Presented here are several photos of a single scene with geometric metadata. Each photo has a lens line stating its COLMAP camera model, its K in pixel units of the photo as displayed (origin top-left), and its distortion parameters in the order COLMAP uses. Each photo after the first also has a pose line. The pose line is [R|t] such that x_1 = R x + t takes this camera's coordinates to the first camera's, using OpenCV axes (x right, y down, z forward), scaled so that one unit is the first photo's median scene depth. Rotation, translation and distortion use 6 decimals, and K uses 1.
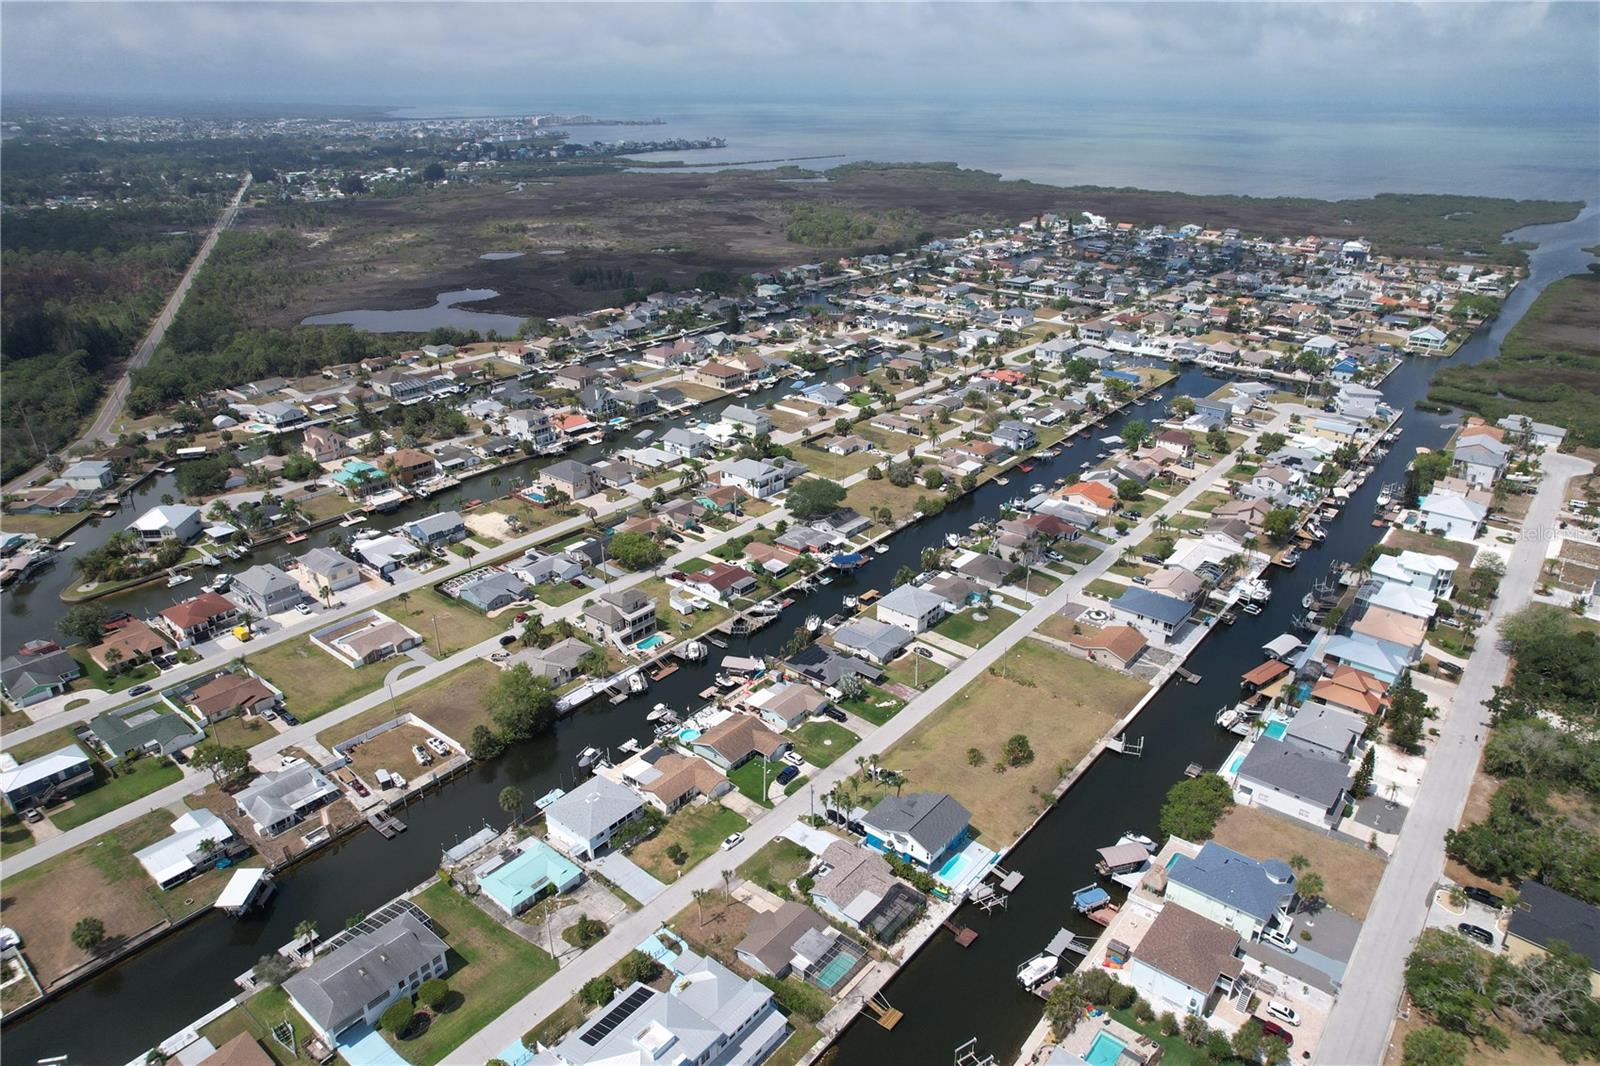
lens RADIAL K [[1014.6, 0, 805.7], [0, 1014.6, 547.0], [0, 0, 1]] dist [-0.075579, 0.066514]
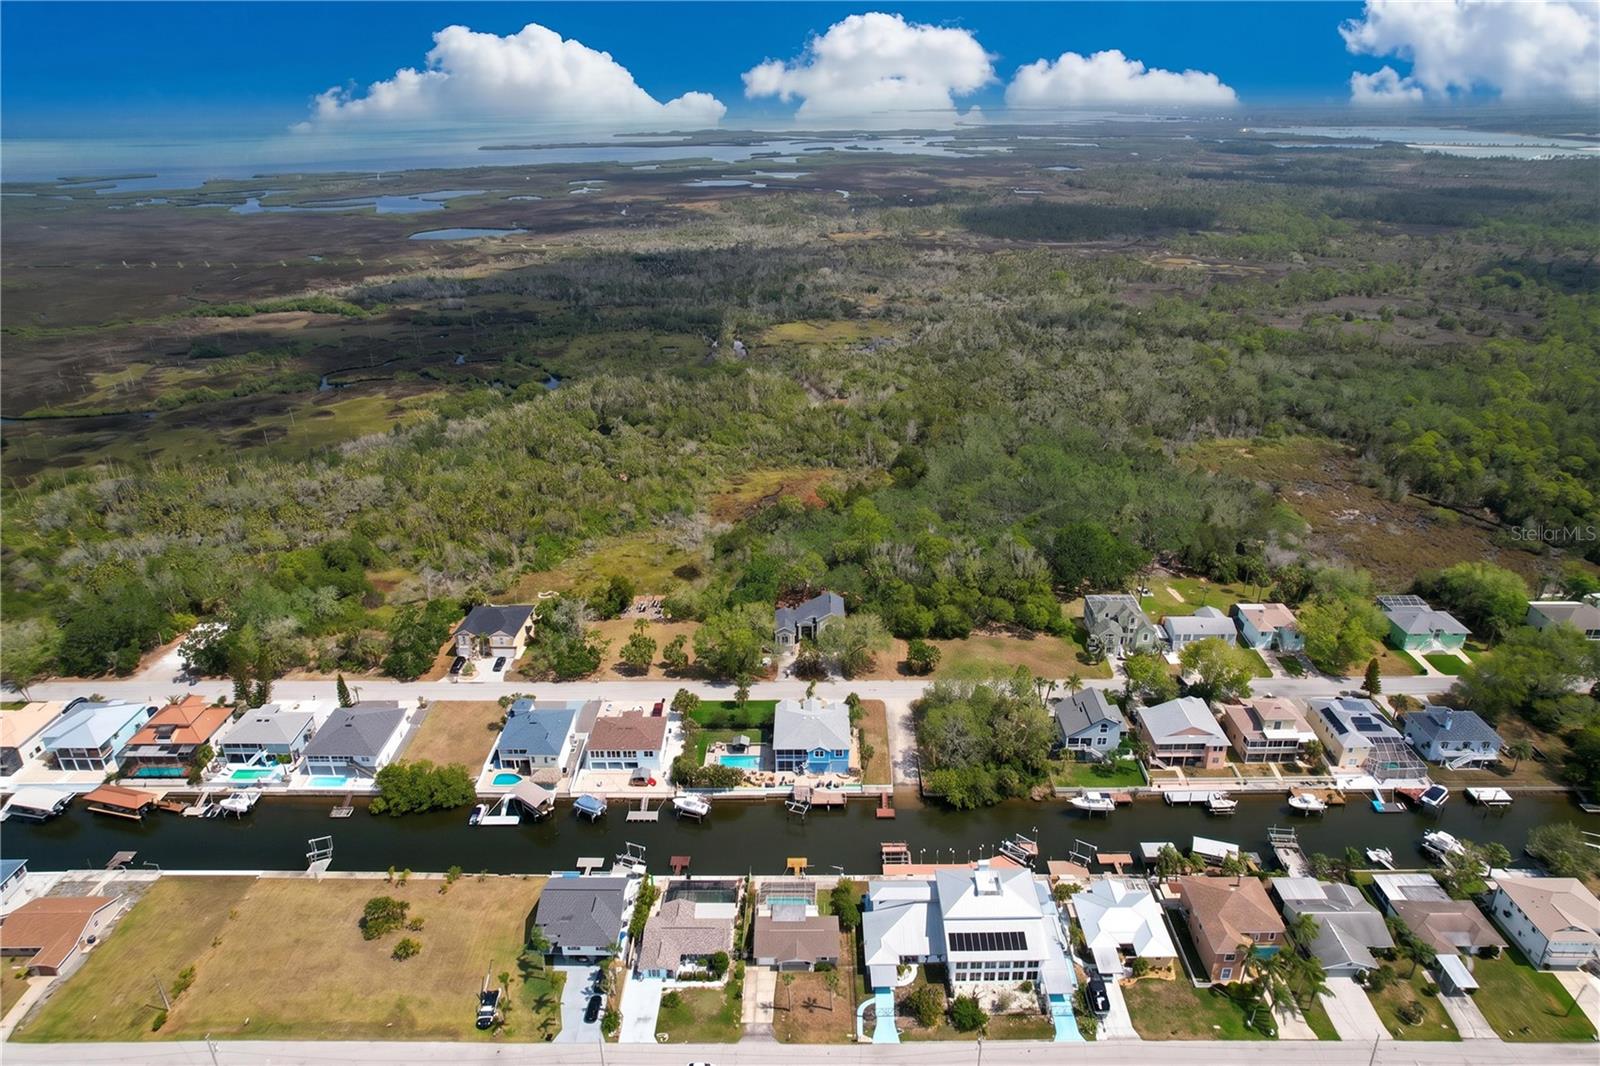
lens RADIAL K [[1020.2, 0, 804.7], [0, 1020.2, 560.1], [0, 0, 1]] dist [-0.082808, 0.074808]
pose [[-0.625104, -0.326172, 0.709124, -0.494349], [0.331376, 0.711664, 0.619454, -0.398811], [-0.706707, 0.622211, -0.336779, 0.877796]]
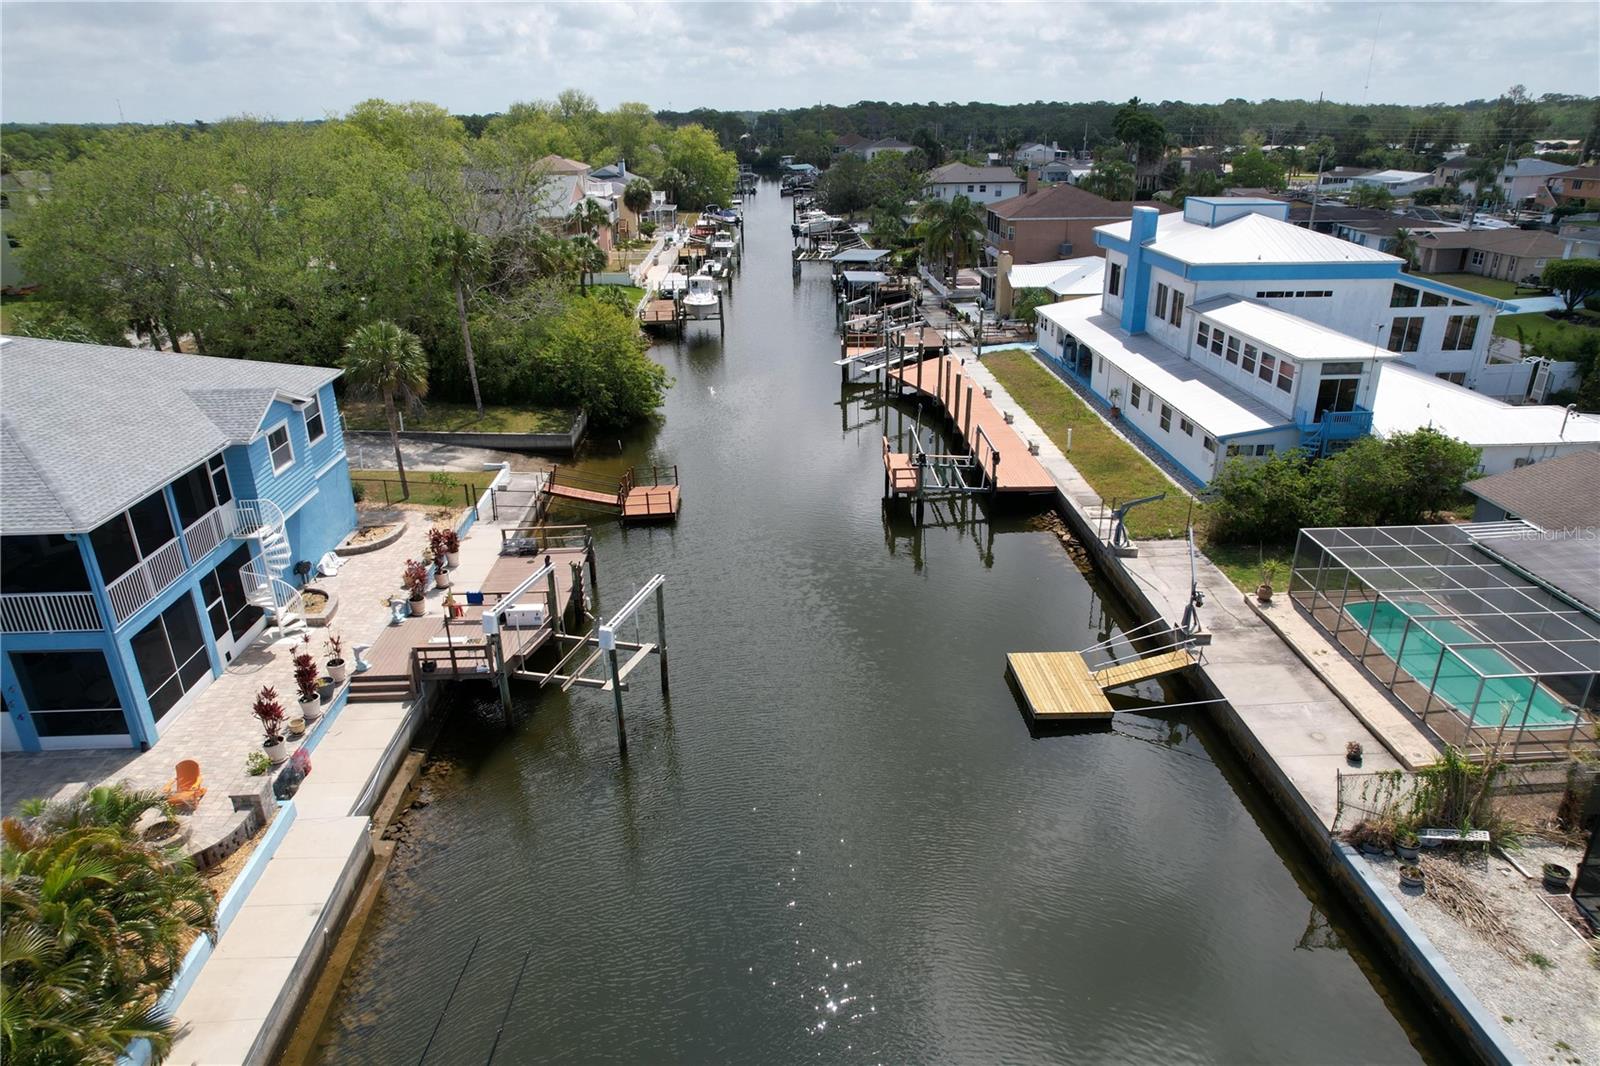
lens RADIAL K [[1014.6, 0, 805.7], [0, 1014.6, 547.0], [0, 0, 1]] dist [-0.075579, 0.066514]
pose [[-0.750667, 0.267332, -0.604180, 0.177875], [-0.264456, 0.716443, 0.645579, 0.248533], [0.605444, 0.644394, -0.467112, 0.781176]]
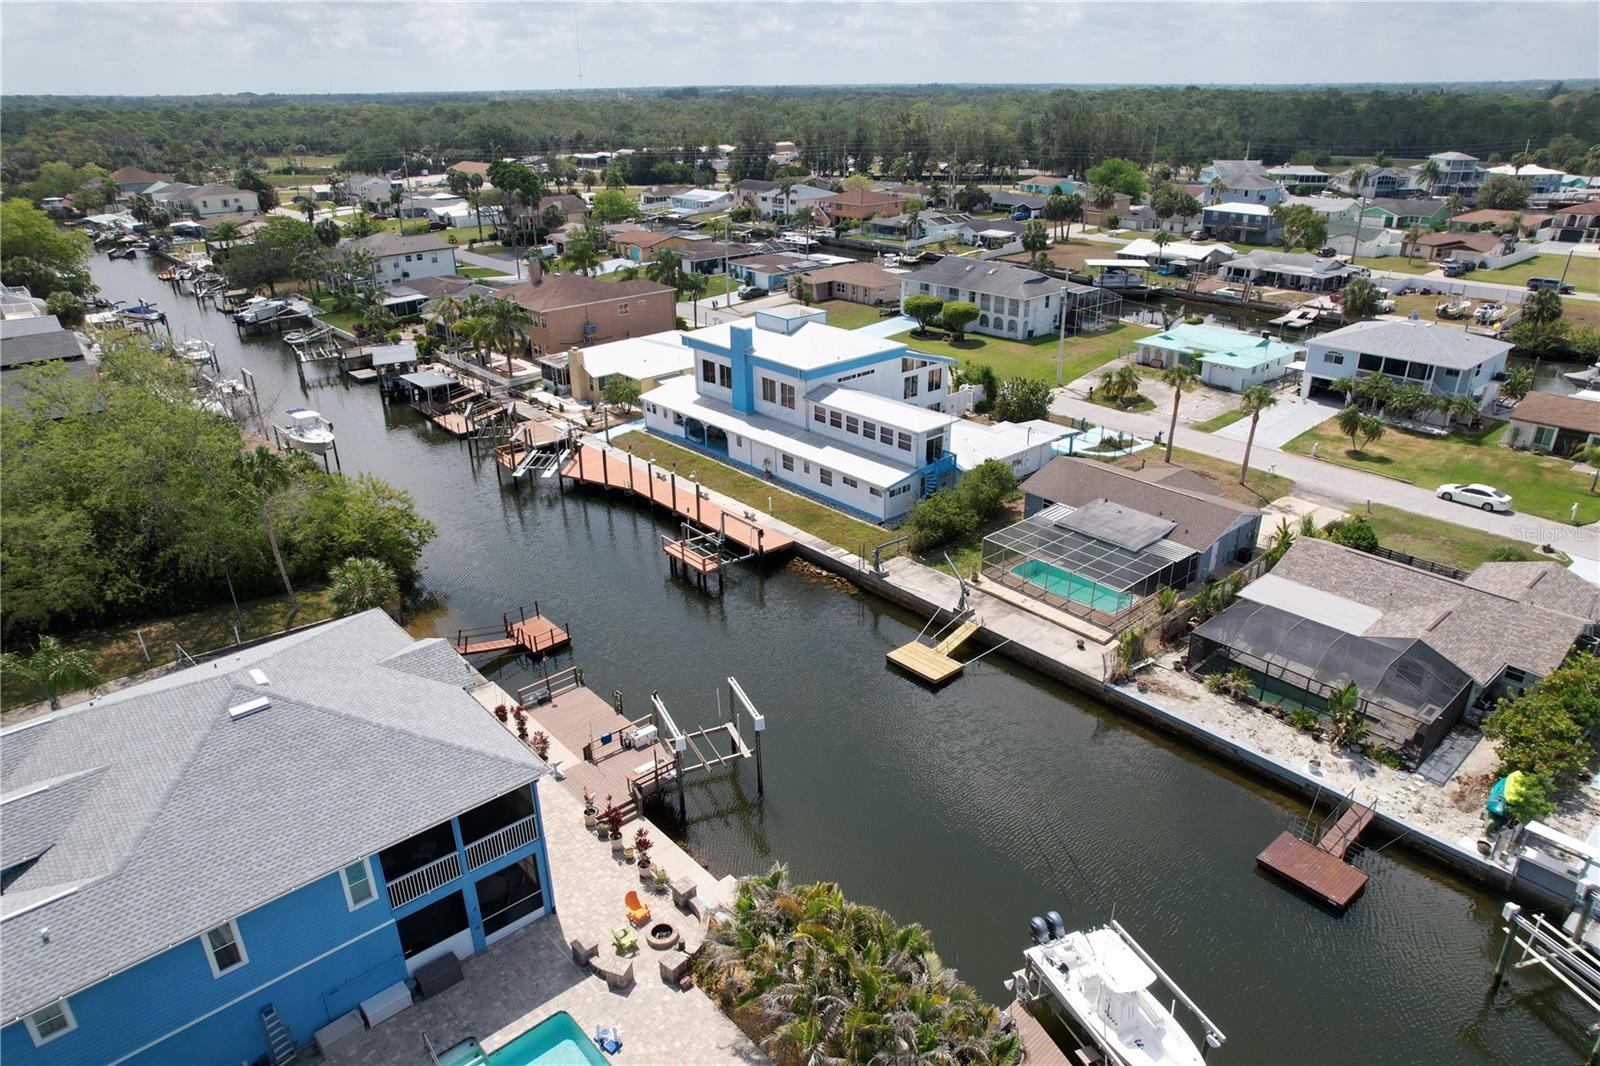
lens RADIAL K [[1014.6, 0, 805.7], [0, 1014.6, 547.0], [0, 0, 1]] dist [-0.075579, 0.066514]
pose [[-0.161945, 0.410255, -0.897477, 0.296517], [-0.402118, 0.803109, 0.439678, 0.221805], [0.901152, 0.432095, 0.034912, 0.695442]]
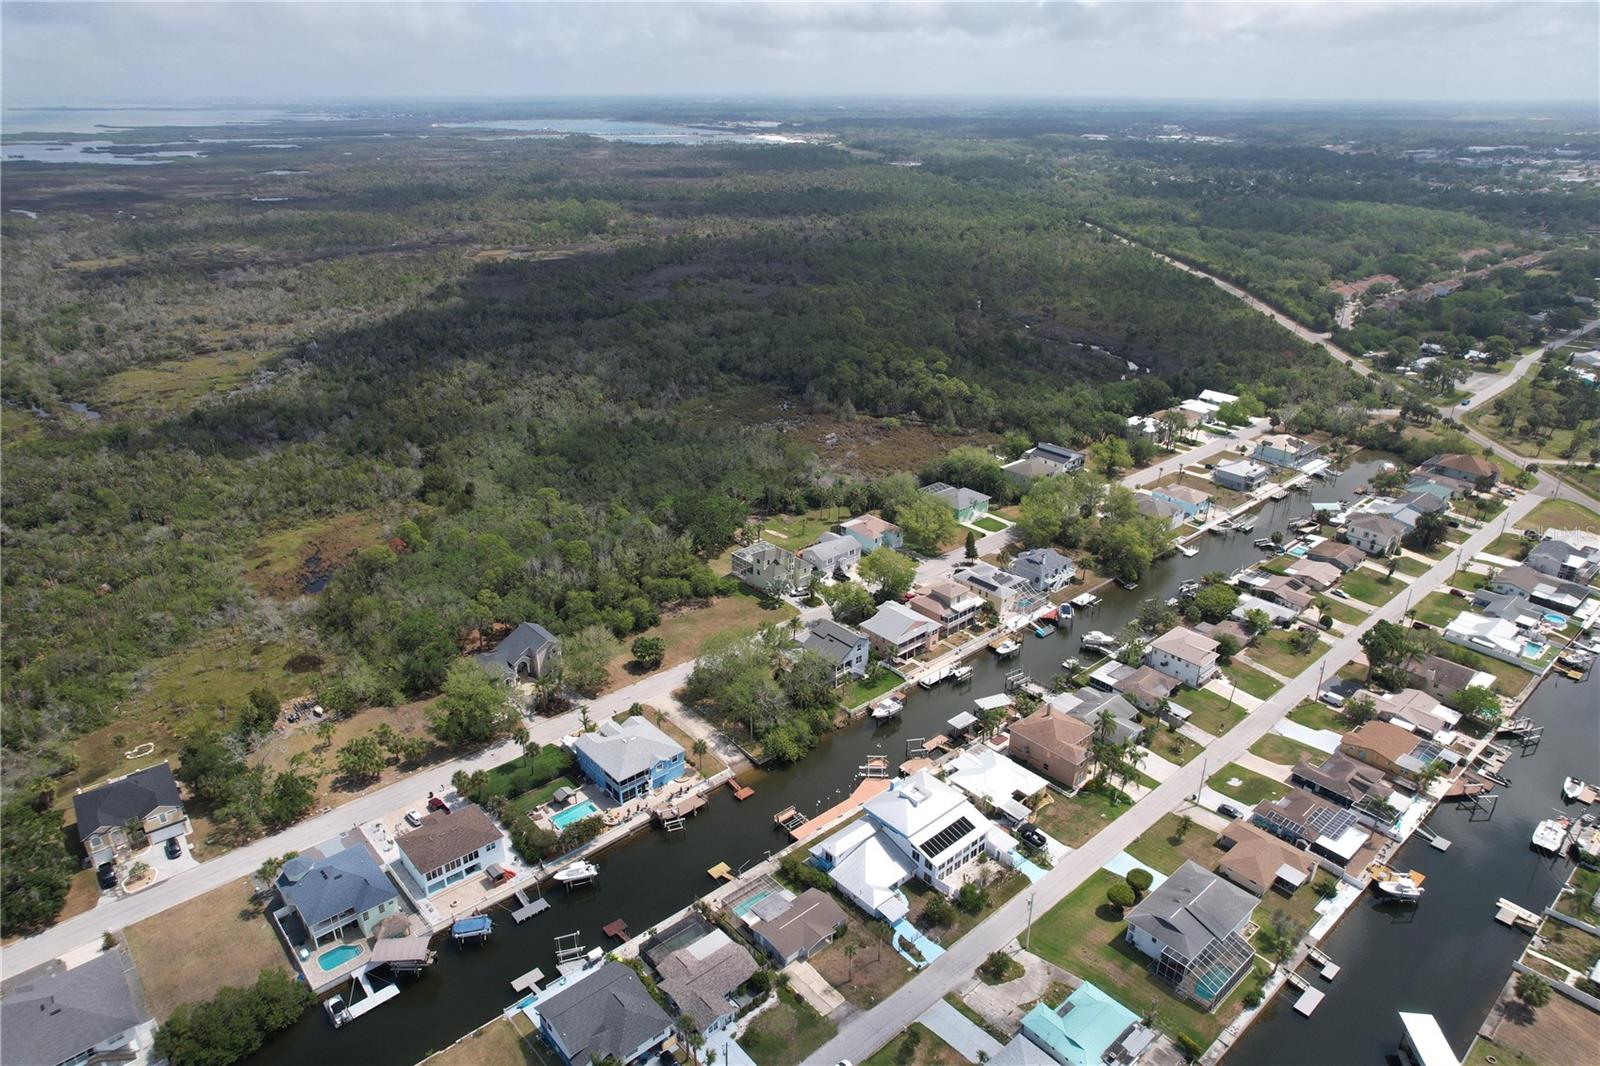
lens RADIAL K [[1014.6, 0, 805.7], [0, 1014.6, 547.0], [0, 0, 1]] dist [-0.075579, 0.066514]
pose [[-0.986959, -0.074132, 0.142889, -0.116890], [0.059599, 0.656294, 0.752148, -0.492250], [-0.149536, 0.750855, -0.643317, 1.089357]]
